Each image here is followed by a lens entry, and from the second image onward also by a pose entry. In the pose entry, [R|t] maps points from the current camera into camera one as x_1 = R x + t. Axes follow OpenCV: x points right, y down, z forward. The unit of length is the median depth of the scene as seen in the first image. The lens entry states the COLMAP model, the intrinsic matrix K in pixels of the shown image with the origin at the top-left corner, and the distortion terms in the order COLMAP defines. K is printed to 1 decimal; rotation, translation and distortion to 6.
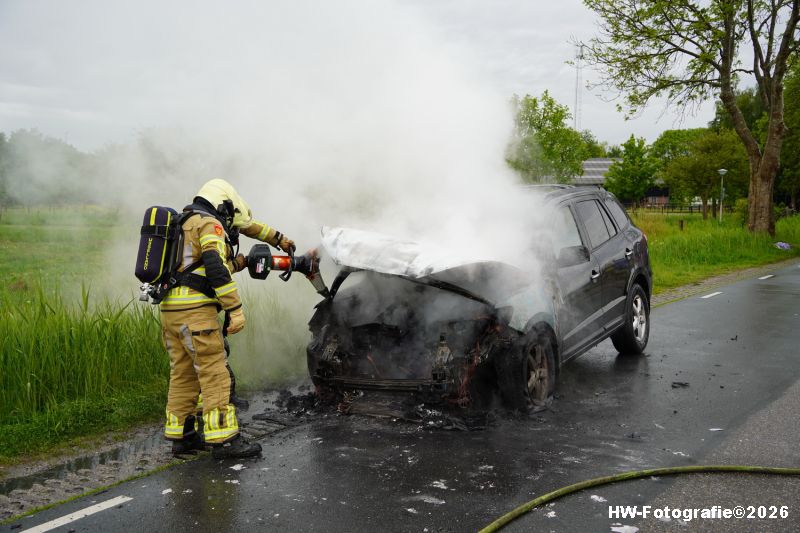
lens RADIAL K [[826.0, 0, 400.0], [0, 826.0, 266.5], [0, 0, 1]] dist [0.064305, 0.032340]
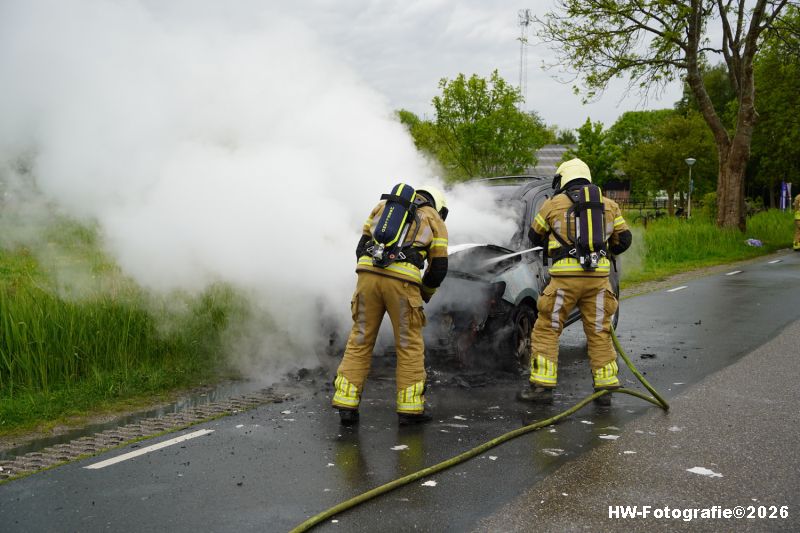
lens RADIAL K [[1045.8, 0, 400.0], [0, 1045.8, 266.5], [0, 0, 1]] dist [0.216719, 0.022797]
pose [[0.995074, -0.006769, 0.098904, -0.041184], [0.008032, 0.999891, -0.012380, 0.011966], [-0.098810, 0.013113, 0.995020, -0.116728]]
